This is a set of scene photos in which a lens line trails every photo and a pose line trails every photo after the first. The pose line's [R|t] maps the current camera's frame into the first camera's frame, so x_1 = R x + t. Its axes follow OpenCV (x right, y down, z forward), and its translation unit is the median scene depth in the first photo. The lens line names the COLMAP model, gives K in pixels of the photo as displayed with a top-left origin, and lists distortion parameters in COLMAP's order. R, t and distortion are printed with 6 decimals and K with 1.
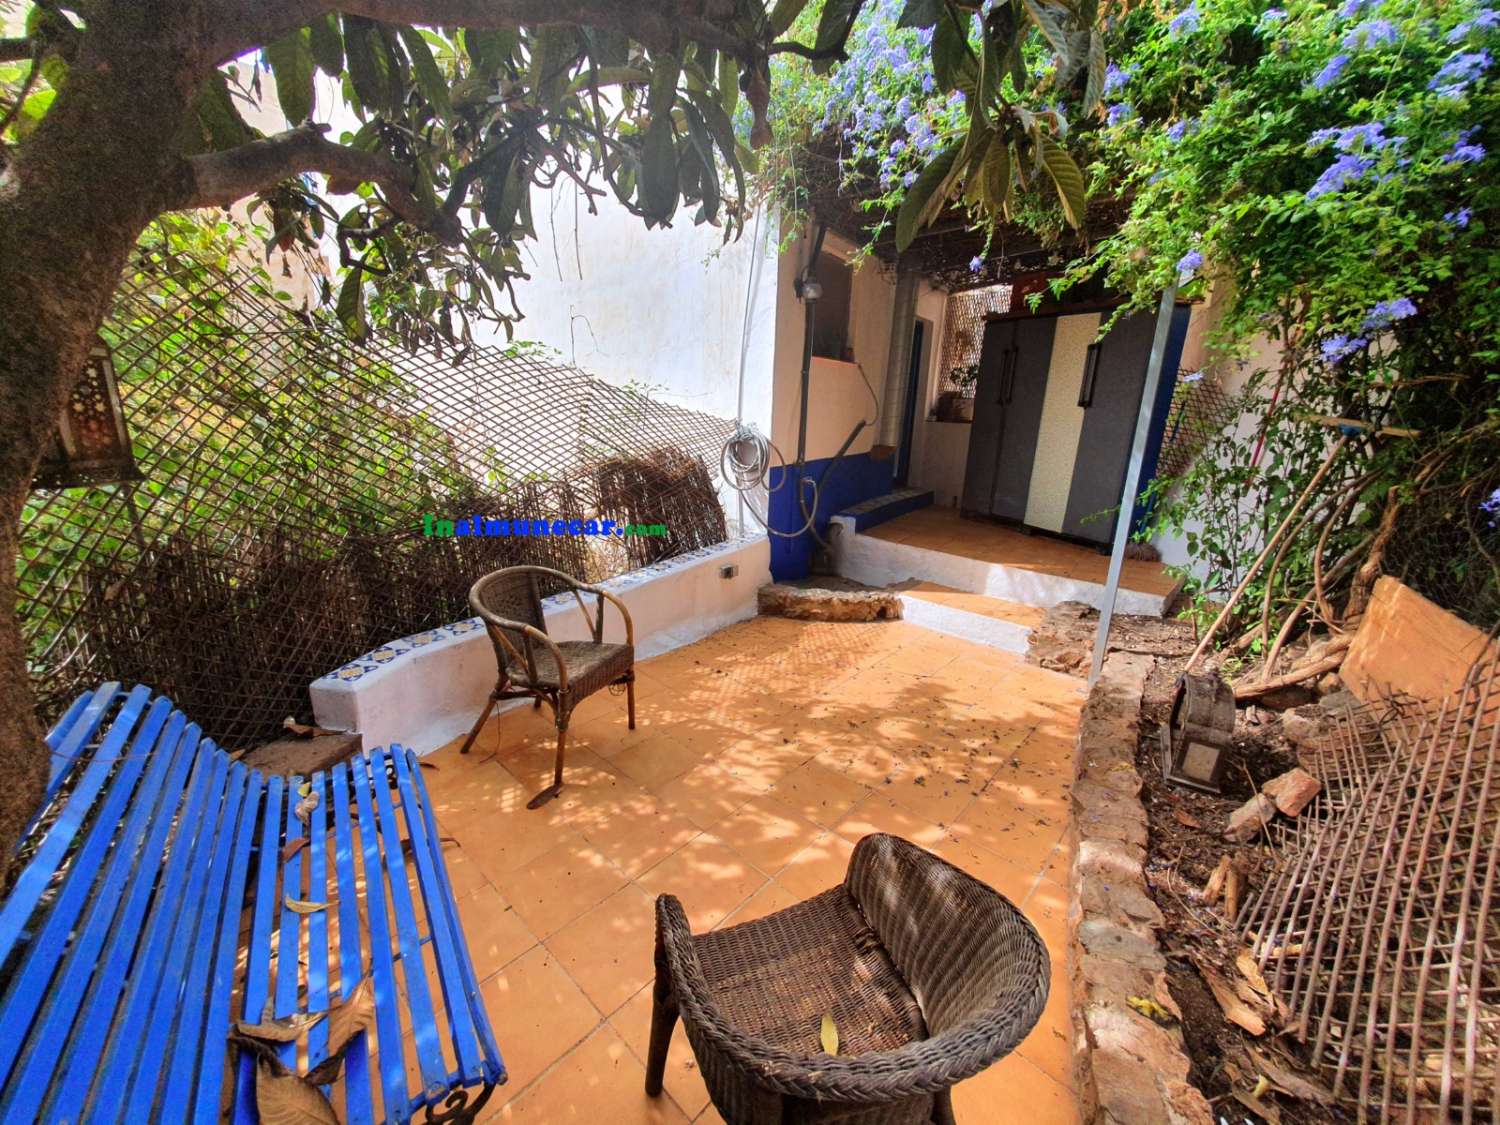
lens RADIAL K [[598.7, 0, 750.0], [0, 598.7, 562.5], [0, 0, 1]] dist [0.001049, -0.000038]
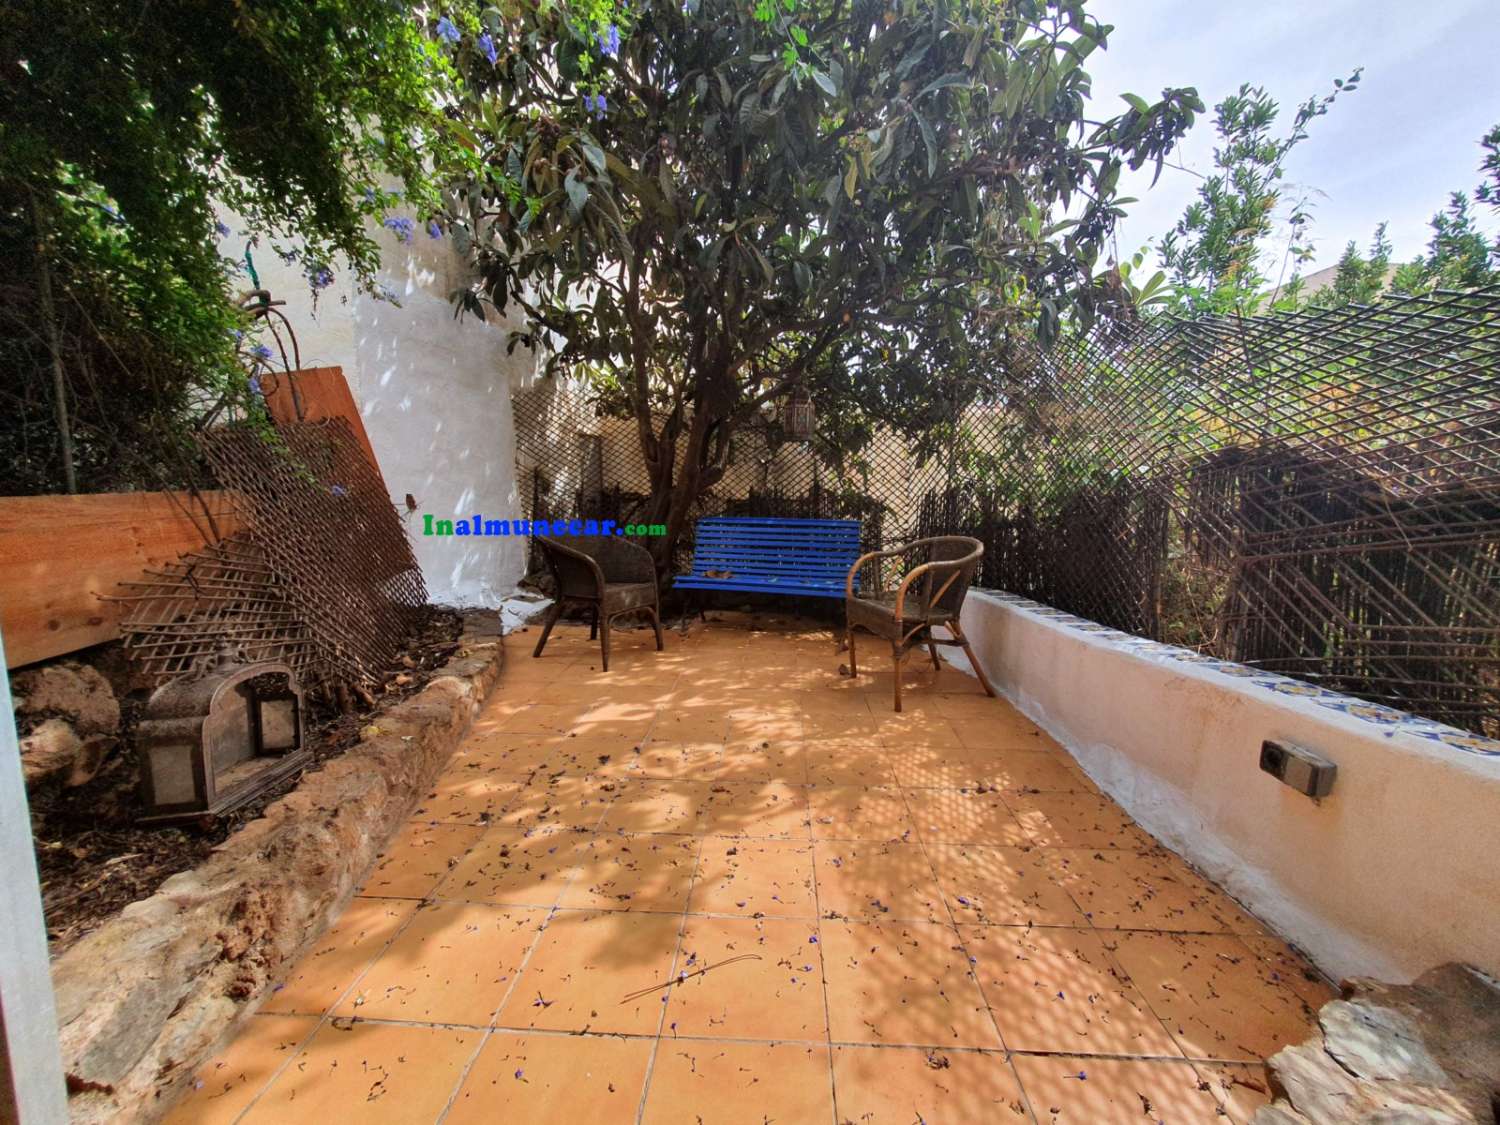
lens RADIAL K [[598.7, 0, 750.0], [0, 598.7, 562.5], [0, 0, 1]] dist [0.001049, -0.000038]
pose [[-0.781276, 0.039529, -0.622933, 0.586039], [-0.191646, 0.934598, 0.299665, -0.191807], [0.594037, 0.353504, -0.722603, 1.485062]]
